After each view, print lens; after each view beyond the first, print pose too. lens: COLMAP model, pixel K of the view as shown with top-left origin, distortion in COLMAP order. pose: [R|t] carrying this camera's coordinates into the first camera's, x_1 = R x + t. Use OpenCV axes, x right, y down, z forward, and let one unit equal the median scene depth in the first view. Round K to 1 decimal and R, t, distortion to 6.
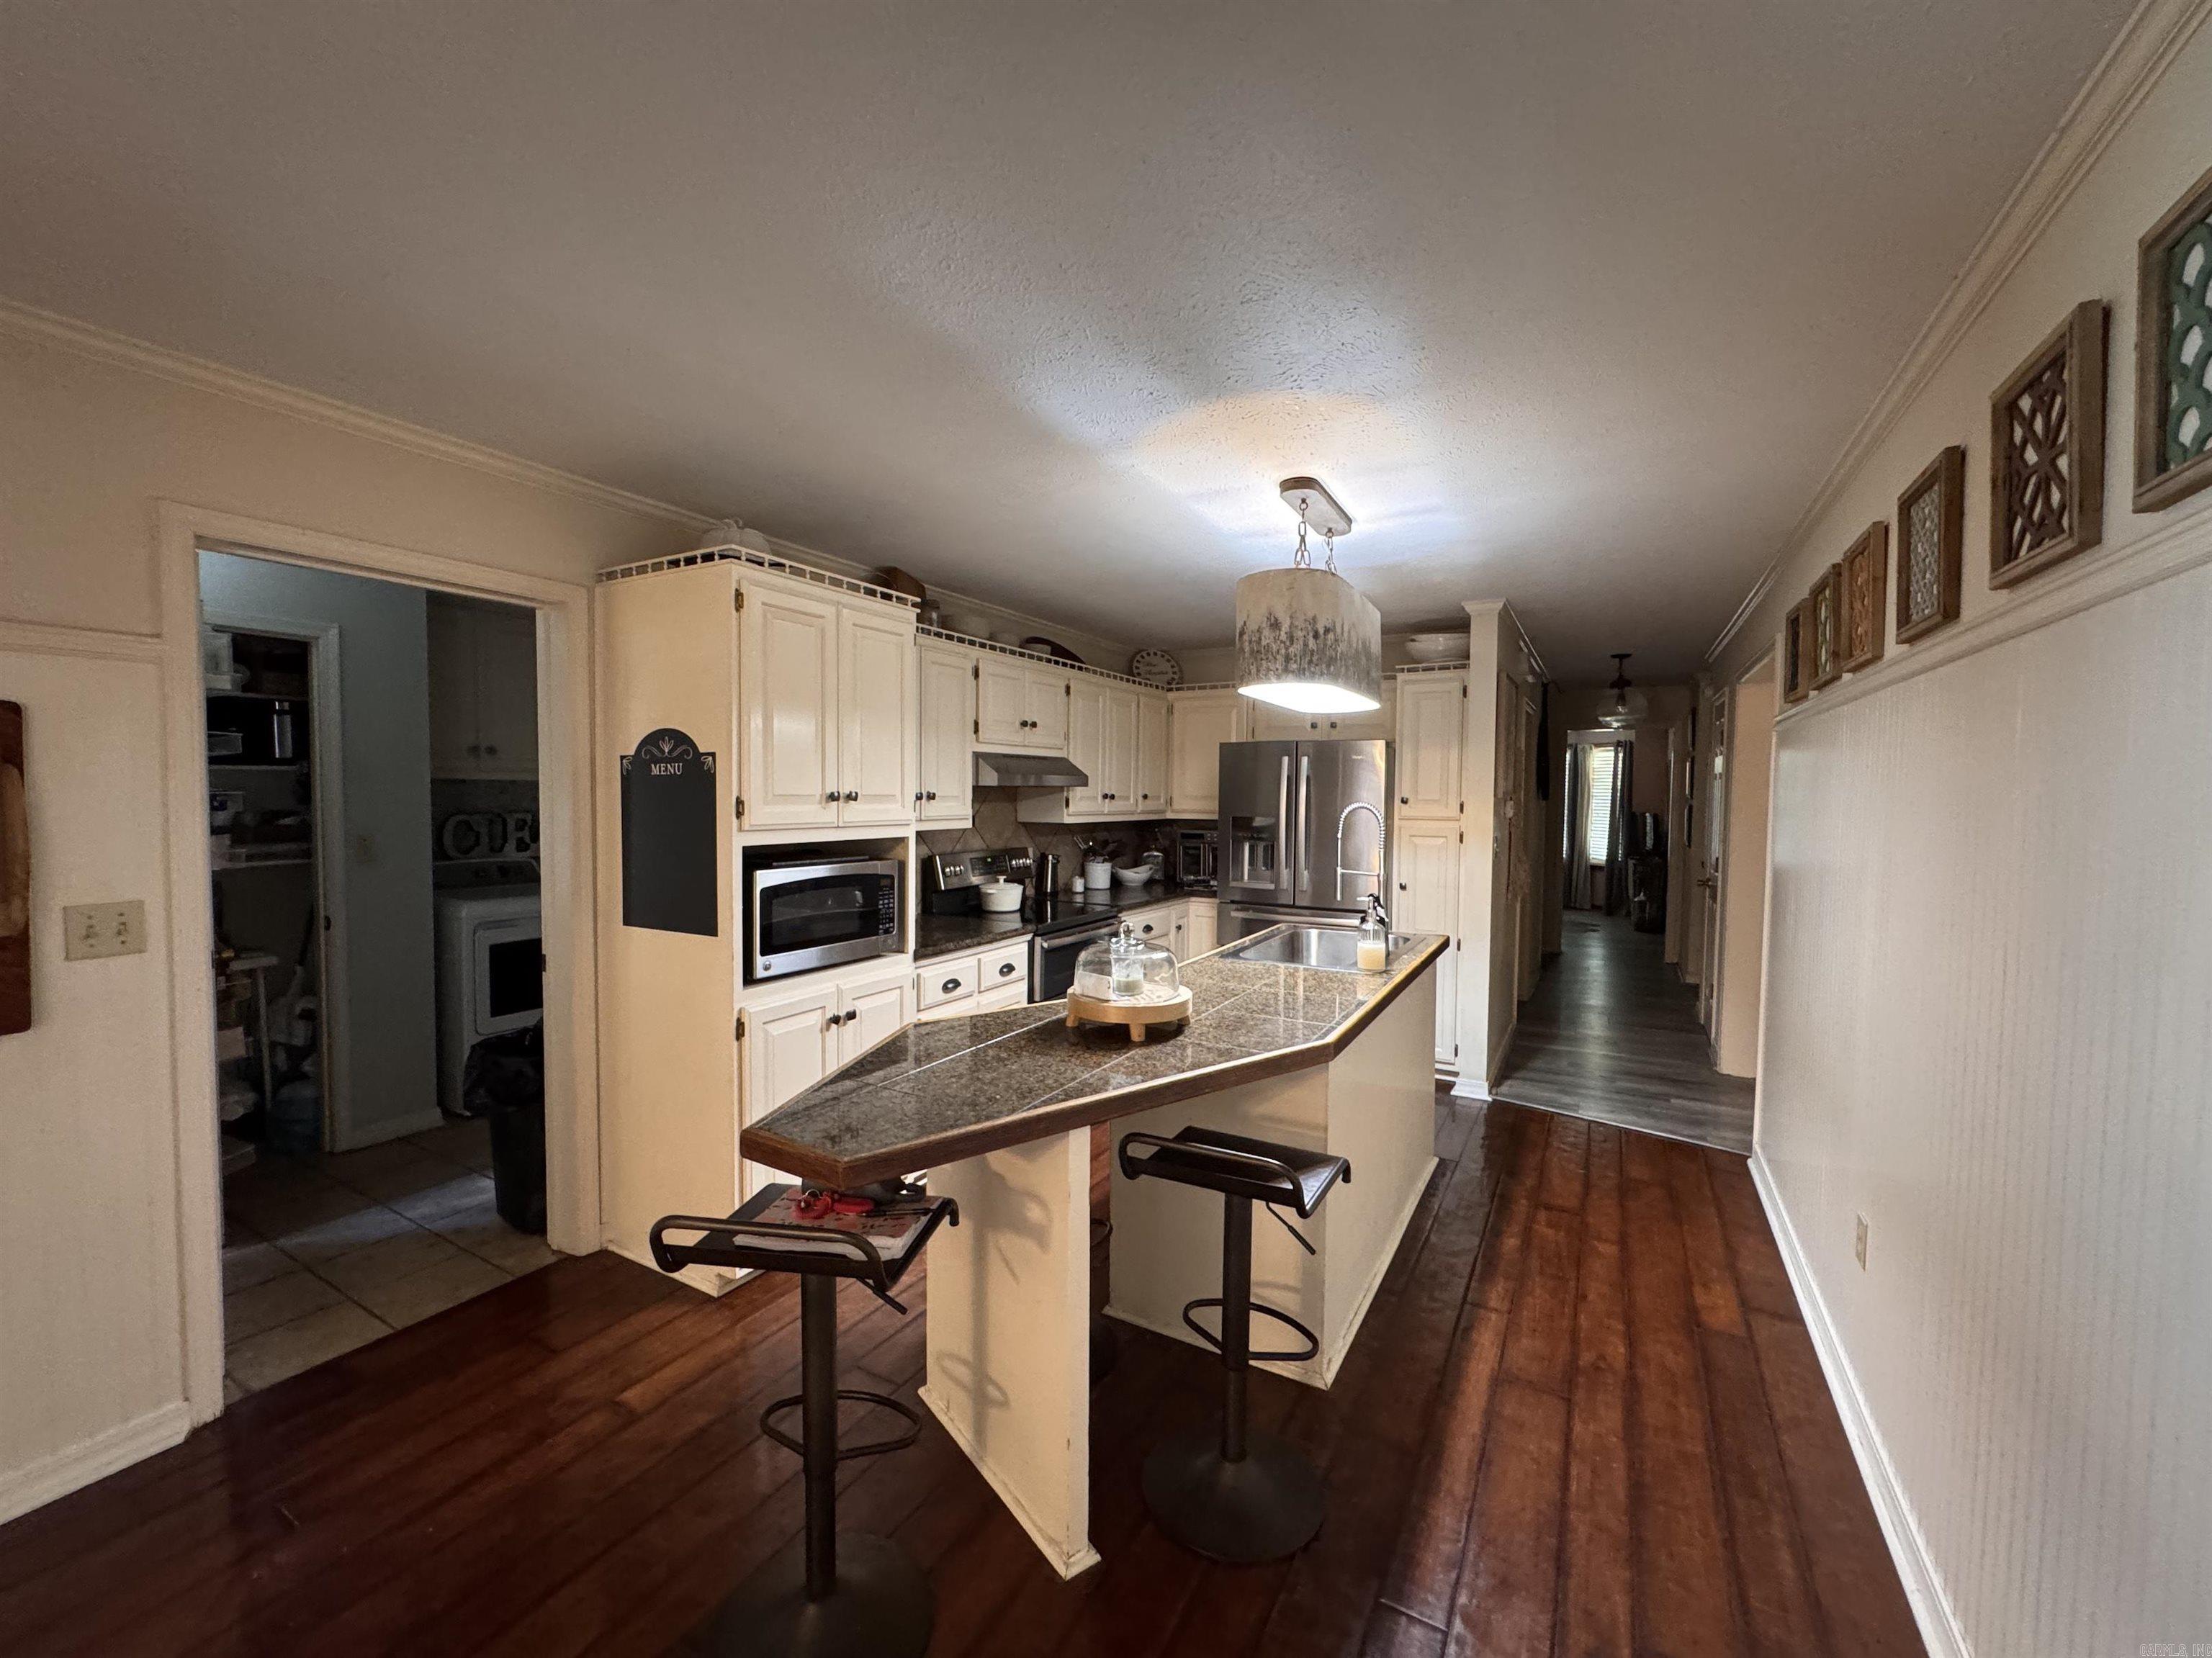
lens RADIAL K [[888.8, 0, 1096.1], [0, 888.8, 835.4], [0, 0, 1]] dist [-0.000074, -0.000006]
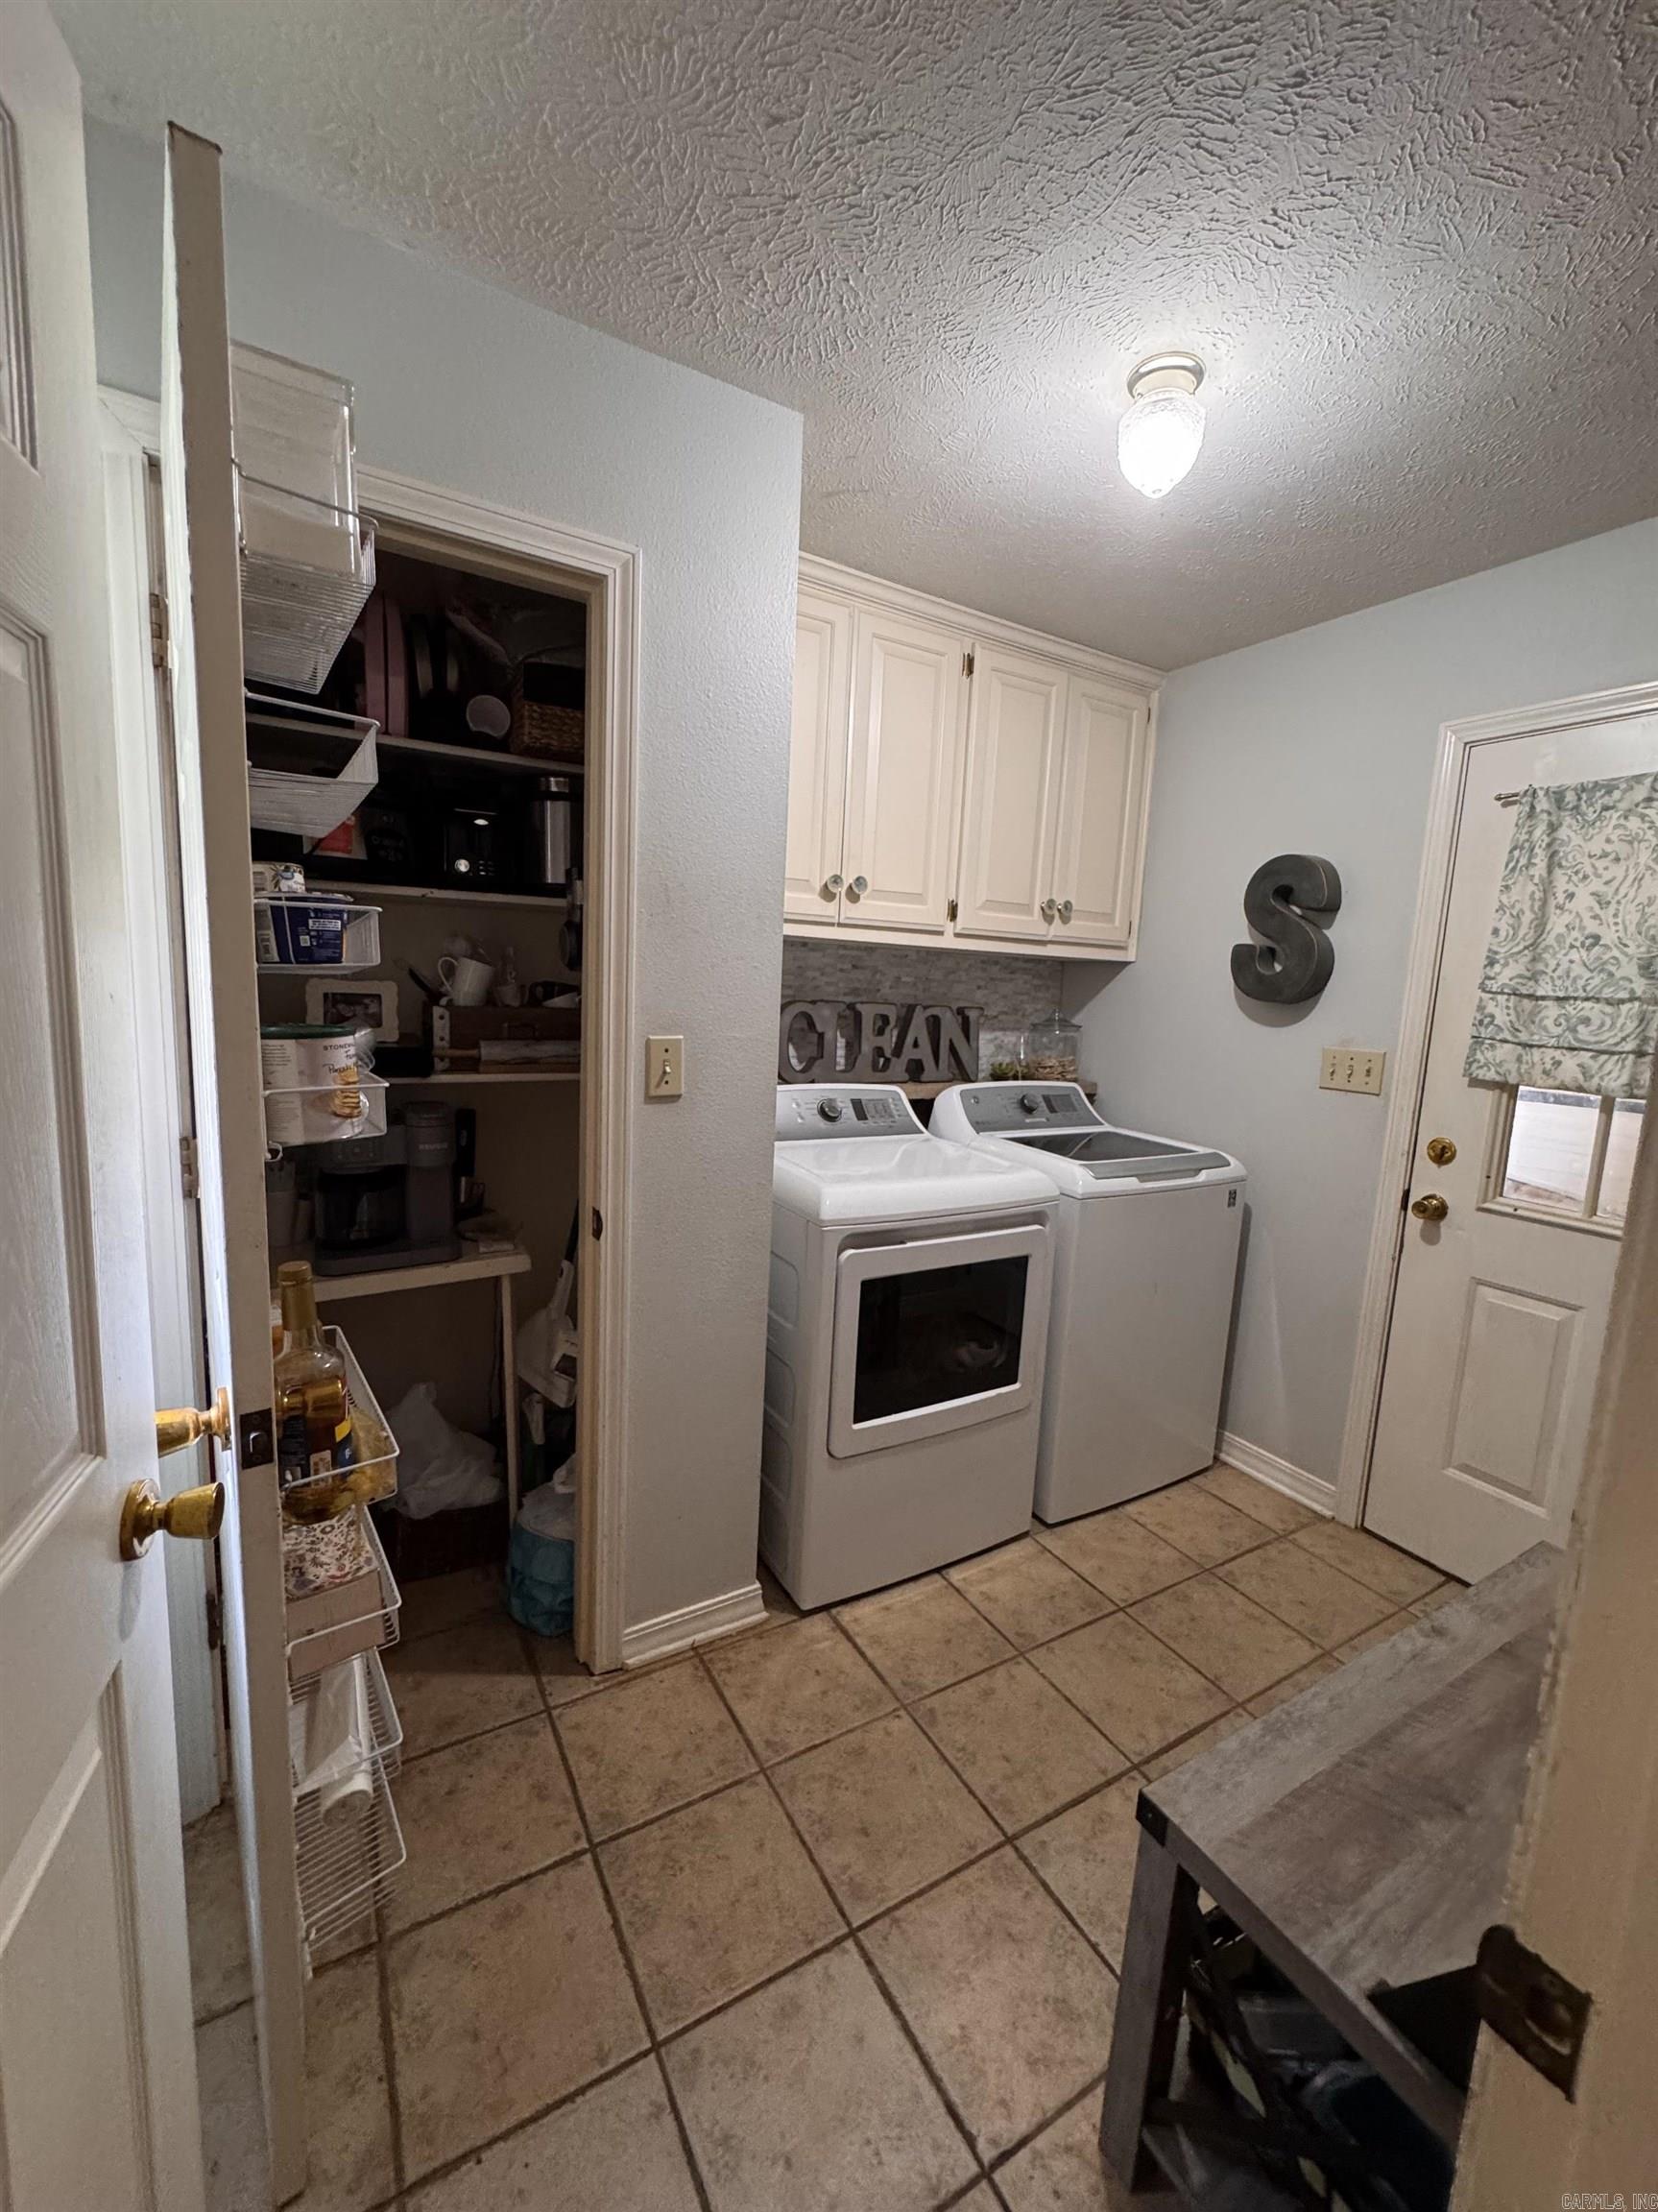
lens RADIAL K [[888.9, 0, 833.1], [0, 888.9, 1101.4], [0, 0, 1]] dist [-0.000074, -0.000006]
pose [[0.865908, 0.109418, -0.488089, -0.498504], [-0.070058, 0.992693, 0.098249, -0.021724], [0.495272, -0.050880, 0.867247, 0.614757]]
